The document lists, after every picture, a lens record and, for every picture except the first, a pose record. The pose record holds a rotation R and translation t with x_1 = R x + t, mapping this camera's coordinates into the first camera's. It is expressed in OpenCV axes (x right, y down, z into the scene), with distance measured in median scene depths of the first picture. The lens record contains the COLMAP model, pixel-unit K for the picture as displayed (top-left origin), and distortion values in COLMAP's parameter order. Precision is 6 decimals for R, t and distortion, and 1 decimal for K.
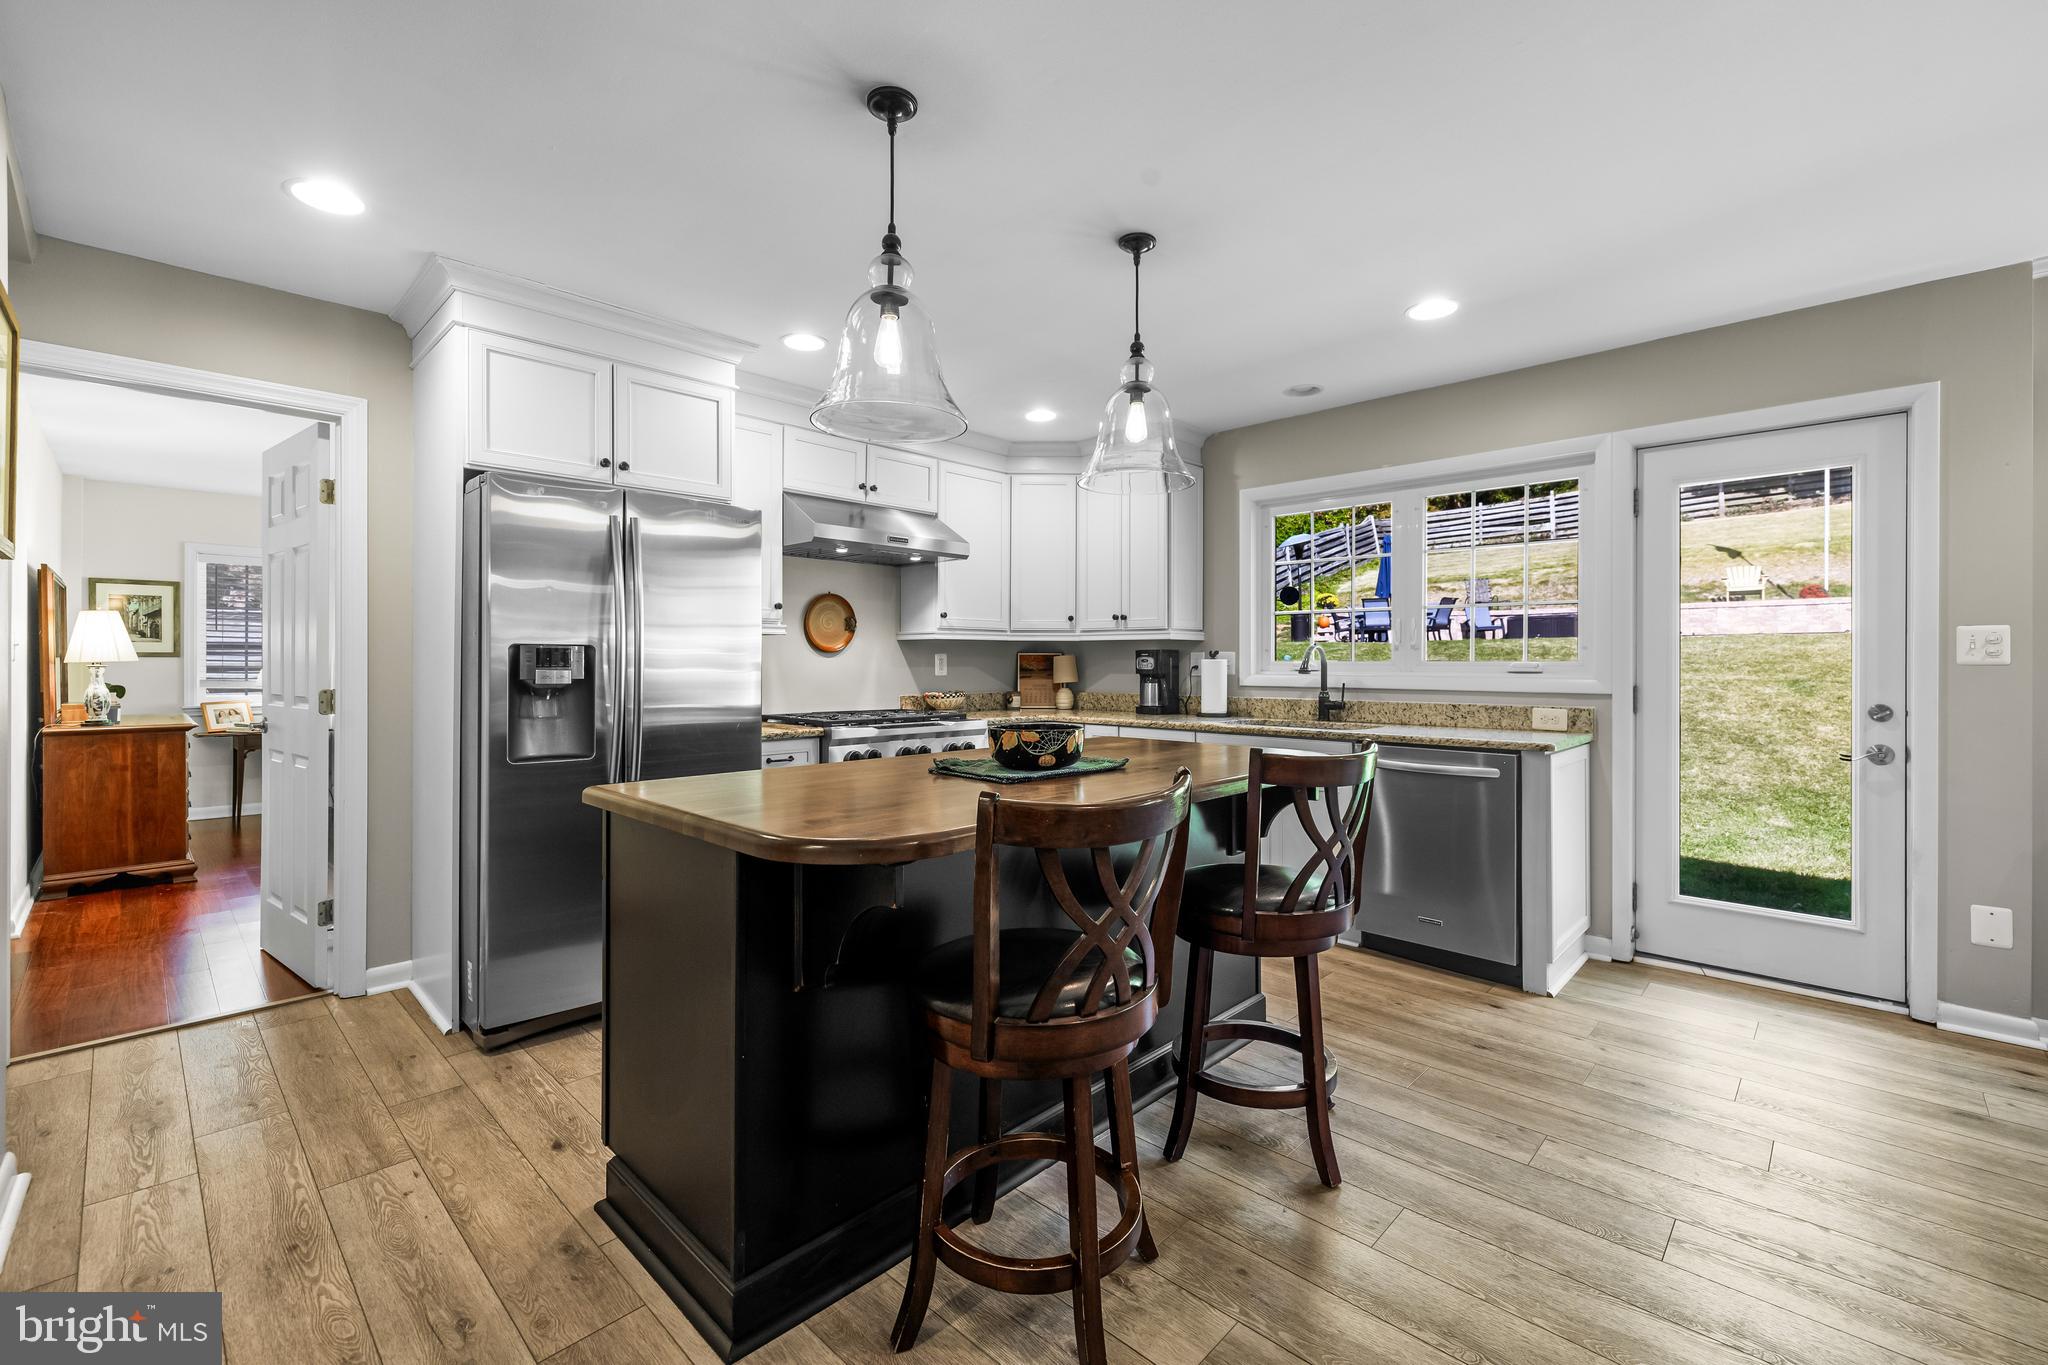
lens RADIAL K [[864.7, 0, 1033.8], [0, 864.7, 667.8], [0, 0, 1]] dist [0.002166, -0.000070]
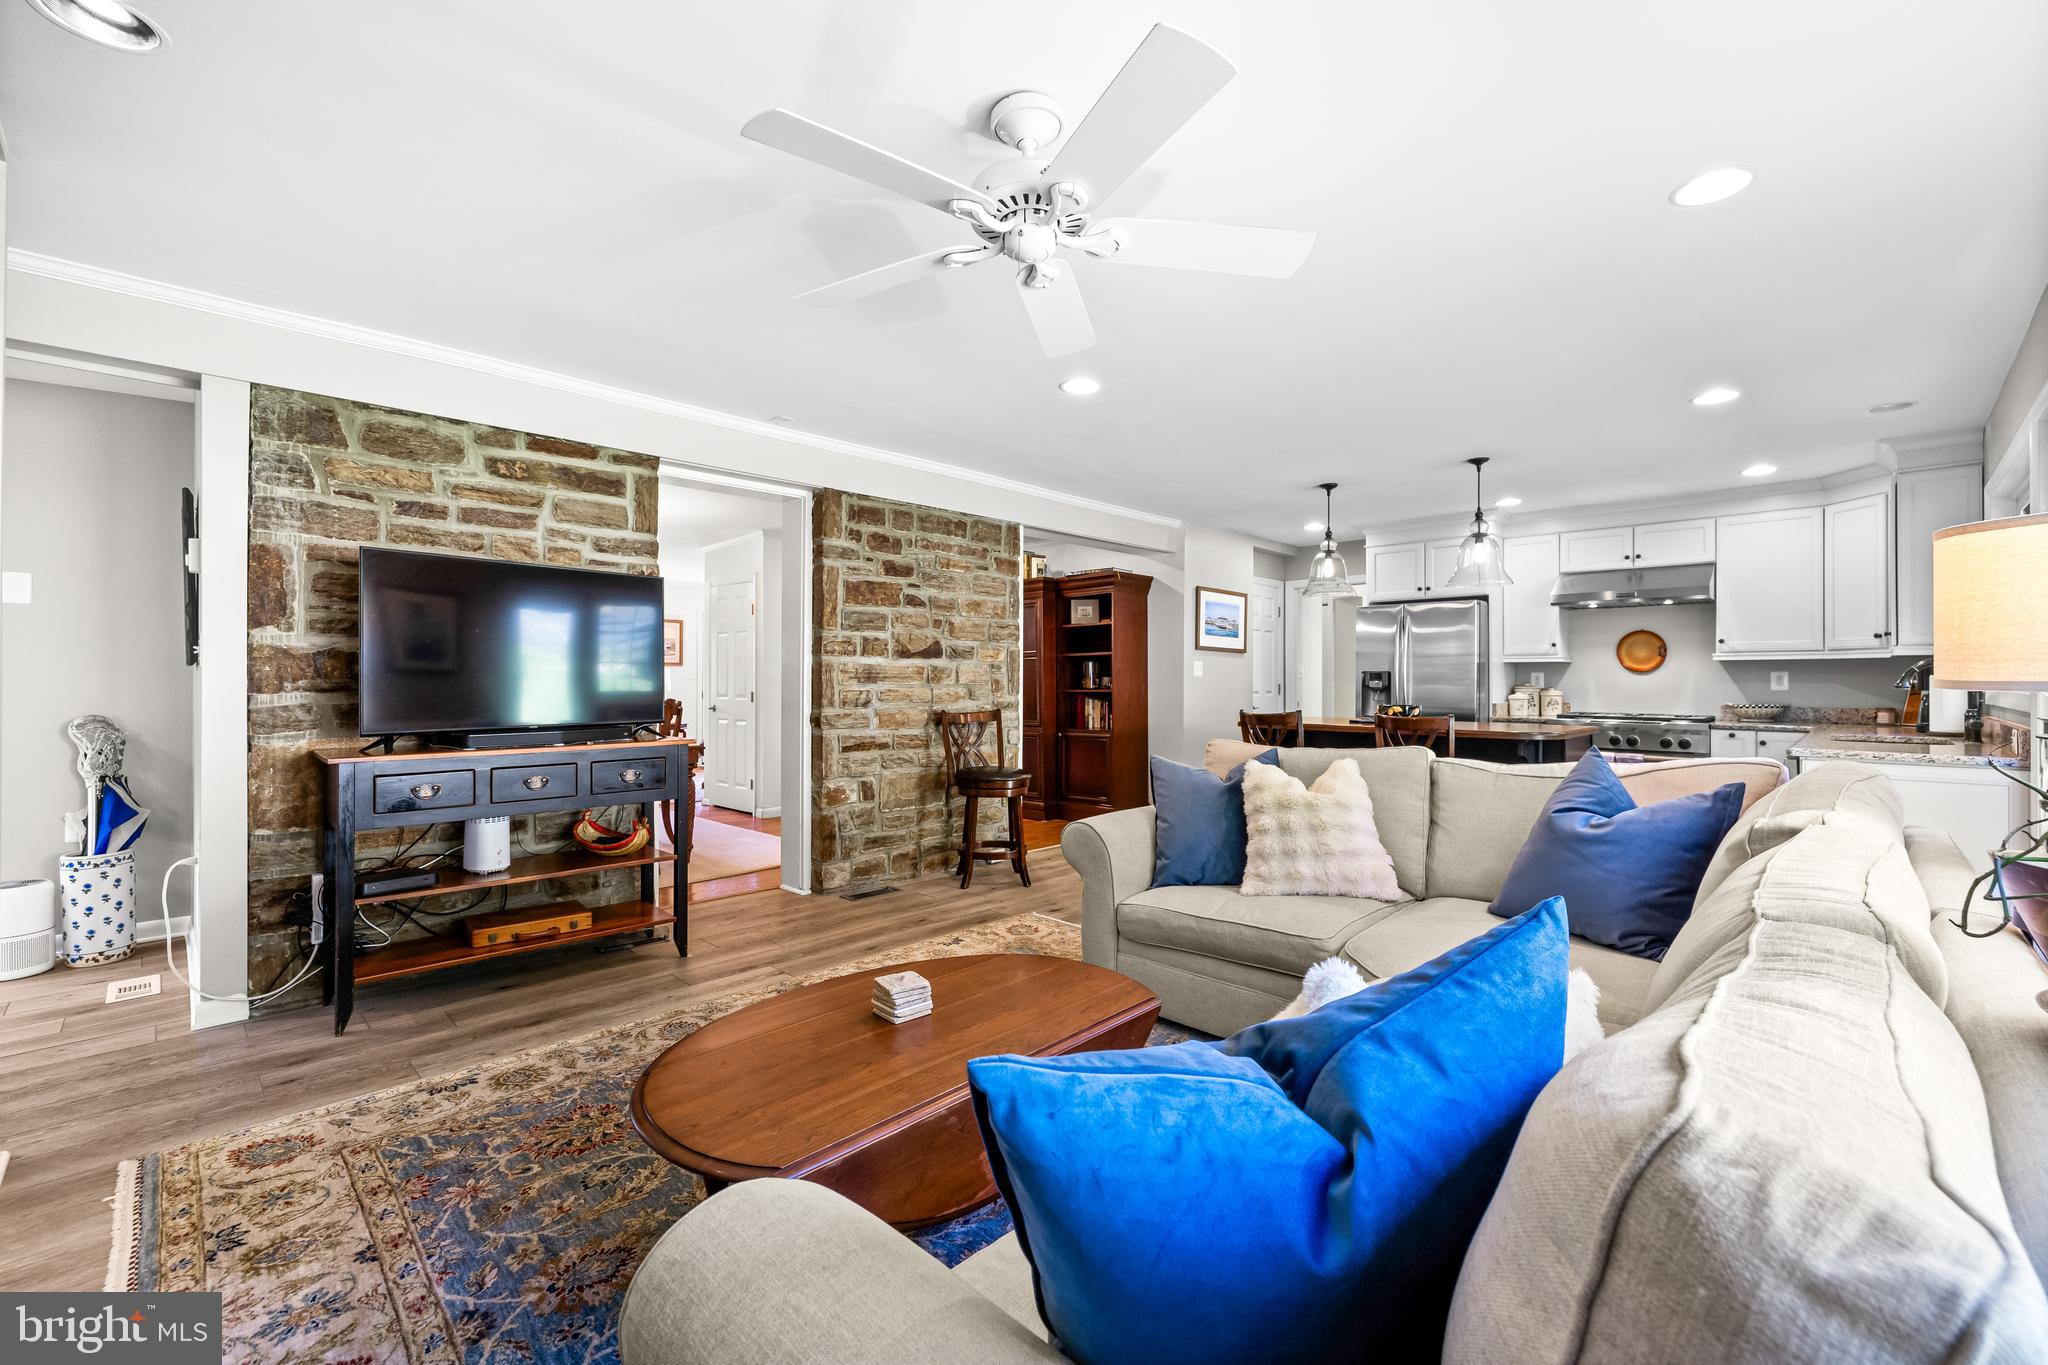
lens RADIAL K [[864.7, 0, 1033.8], [0, 864.7, 678.0], [0, 0, 1]] dist [0.002166, -0.000070]
pose [[-0.002637, -0.002594, -0.999993, 1.180258], [-0.009457, 0.999952, -0.002569, 0.005306], [0.999952, 0.009450, -0.002661, 0.010076]]
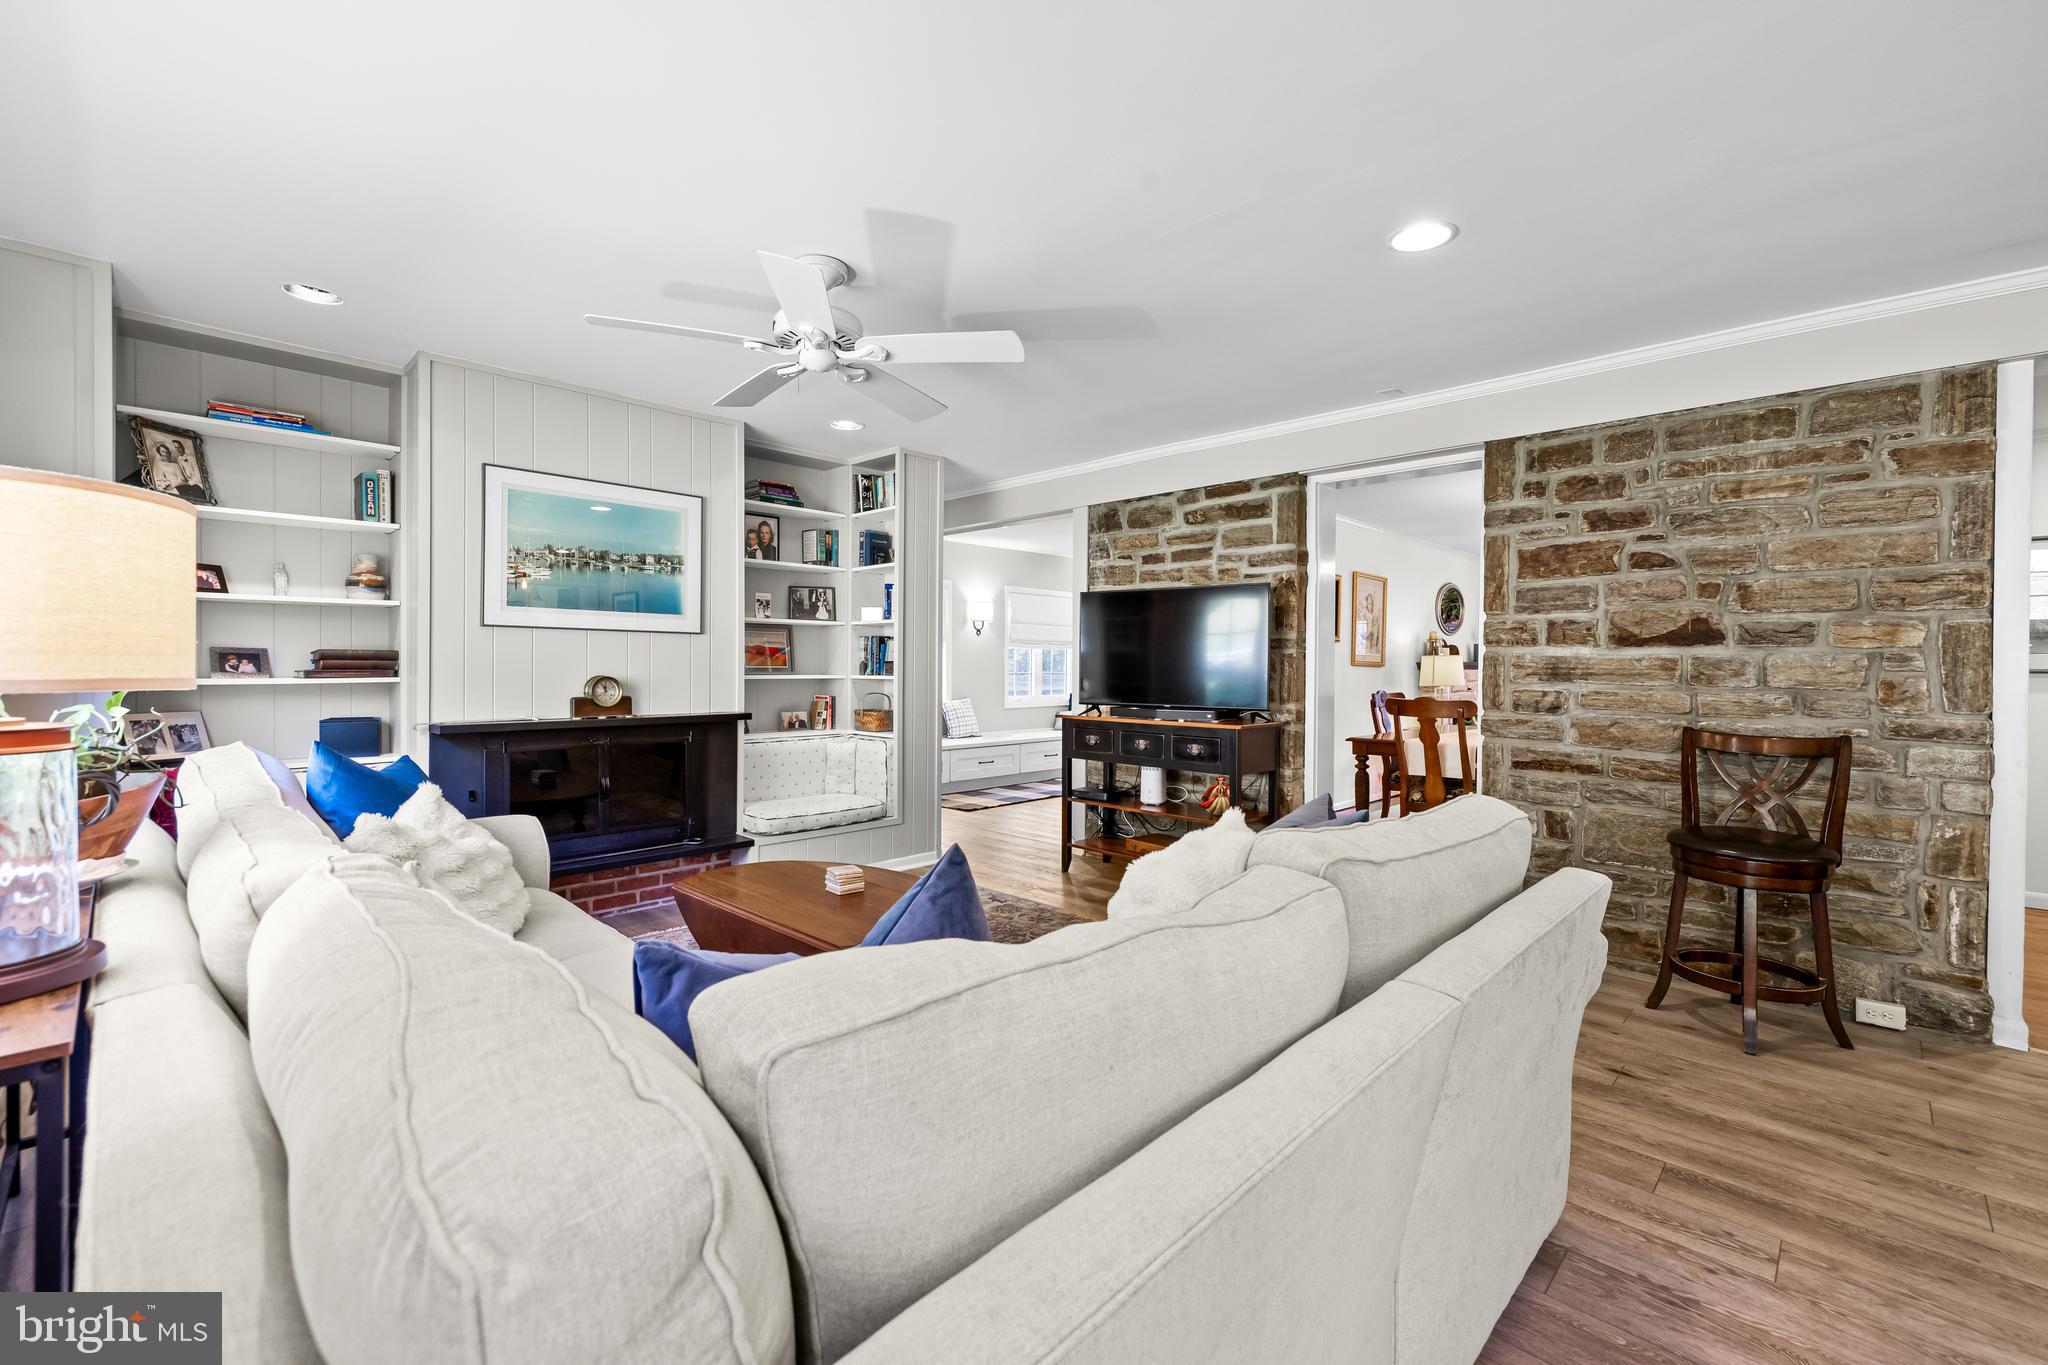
lens RADIAL K [[864.7, 0, 1021.4], [0, 864.7, 669.5], [0, 0, 1]] dist [0.002166, -0.000070]
pose [[-0.999914, -0.009393, 0.009146, 0.597313], [-0.009249, 0.999835, 0.015652, -0.008253], [-0.009292, 0.015566, -0.999836, 0.609923]]
